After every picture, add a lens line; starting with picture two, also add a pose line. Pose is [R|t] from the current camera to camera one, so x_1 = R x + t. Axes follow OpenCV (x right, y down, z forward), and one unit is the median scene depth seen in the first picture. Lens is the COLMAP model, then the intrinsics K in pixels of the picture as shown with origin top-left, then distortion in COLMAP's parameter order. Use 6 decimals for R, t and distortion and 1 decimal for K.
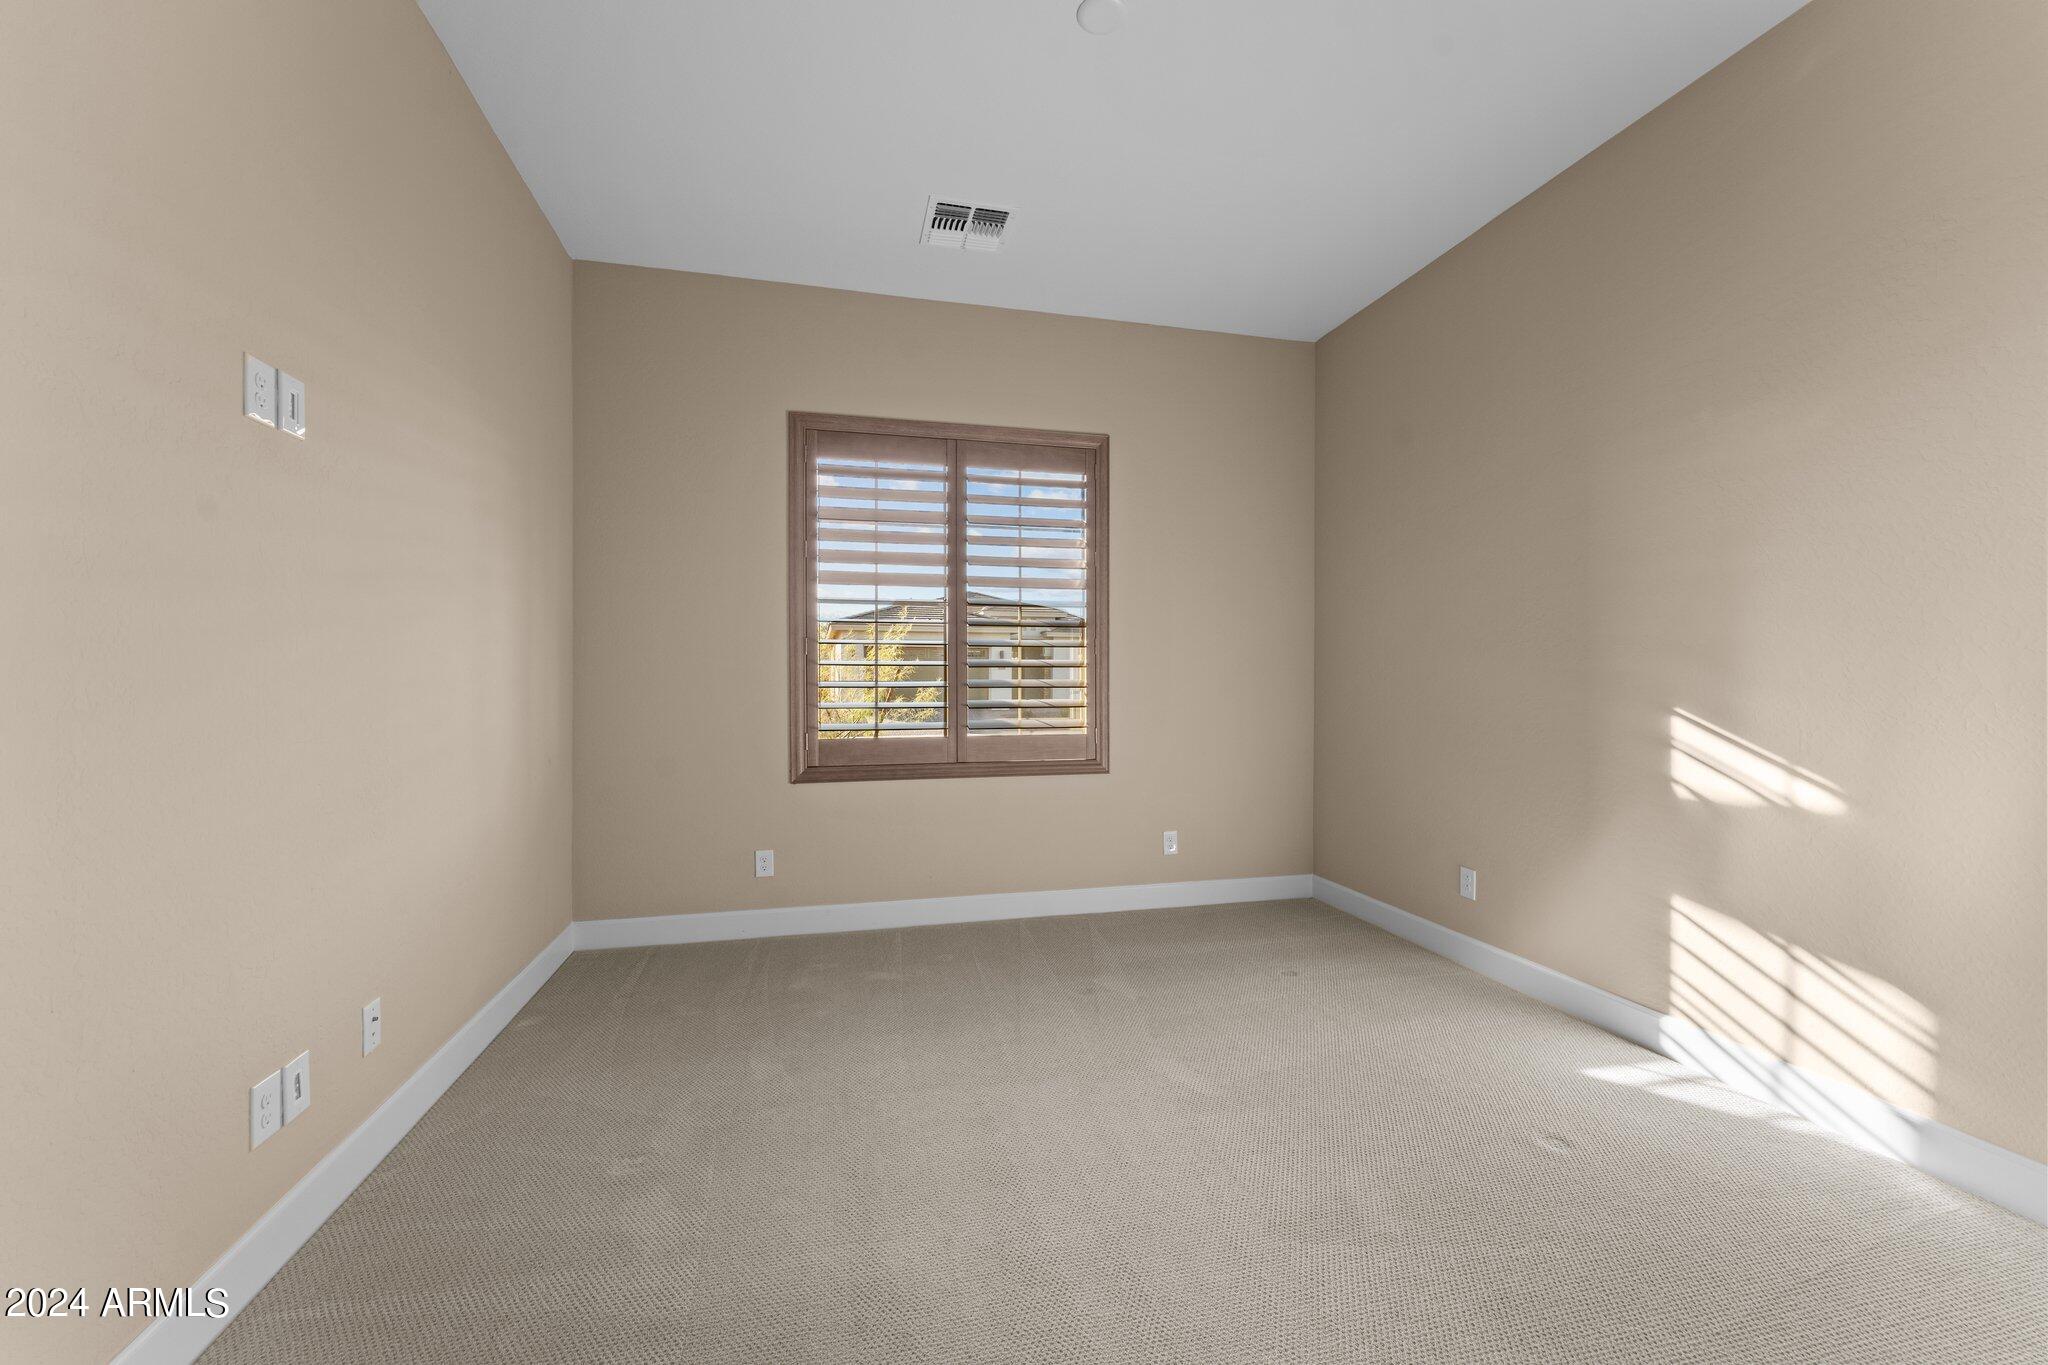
lens RADIAL K [[765.2, 0, 1023.2], [0, 765.2, 688.9], [0, 0, 1]] dist [-0.000404, 0.000035]
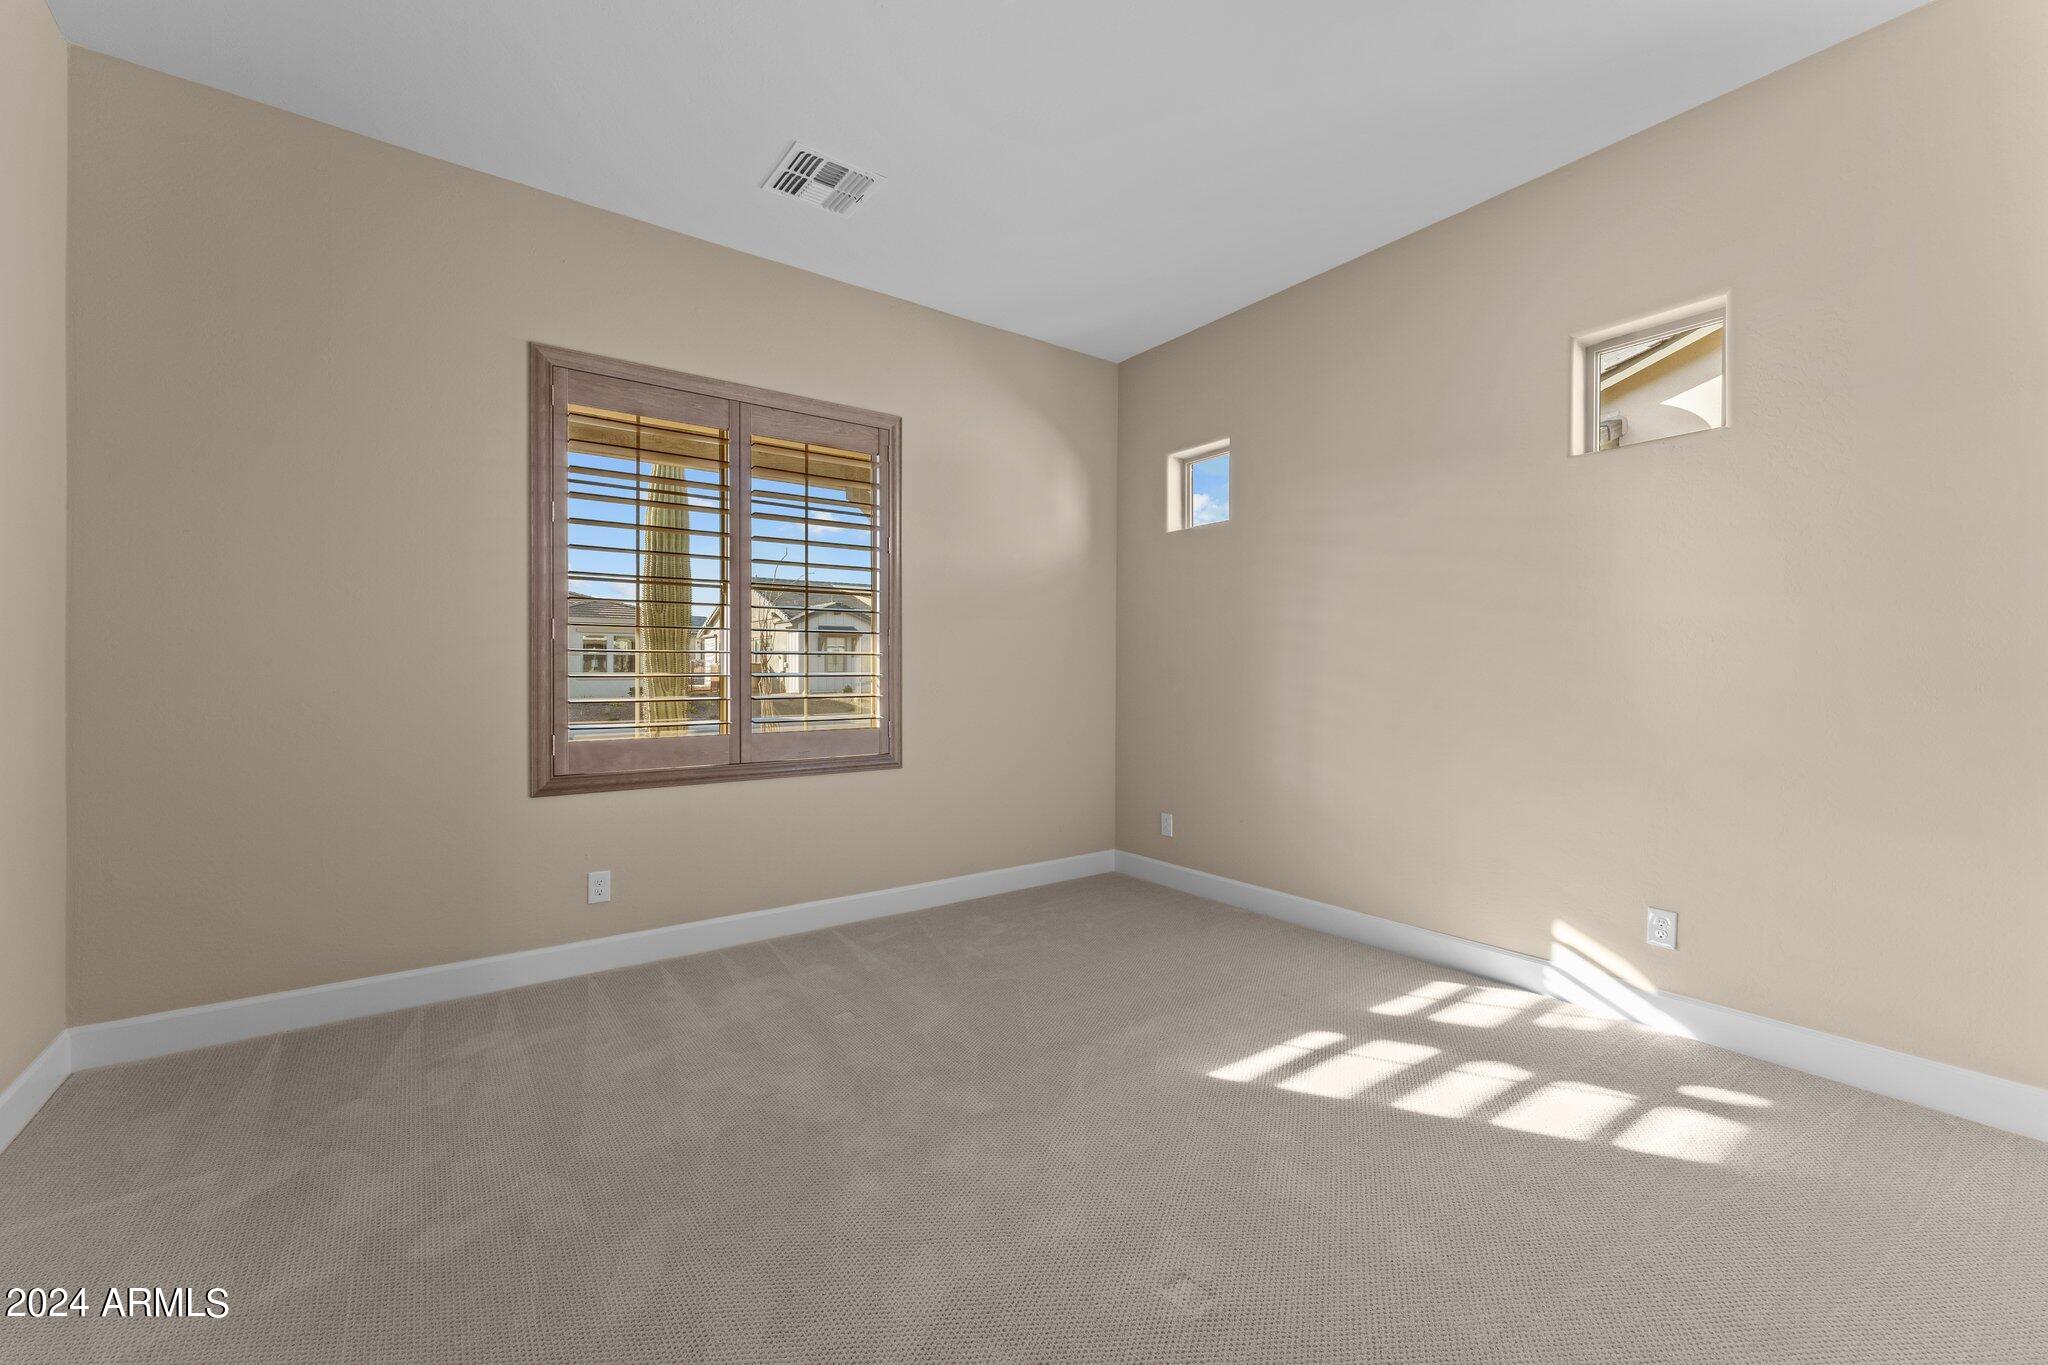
lens RADIAL K [[834.4, 0, 1024.0], [0, 834.4, 682.5], [0, 0, 1]] dist [0.000482, 0.000350]
pose [[0.916764, -0.005965, 0.399385, -0.175139], [0.003668, 0.999972, 0.006514, -0.002880], [-0.399413, -0.004506, 0.916760, -0.027639]]
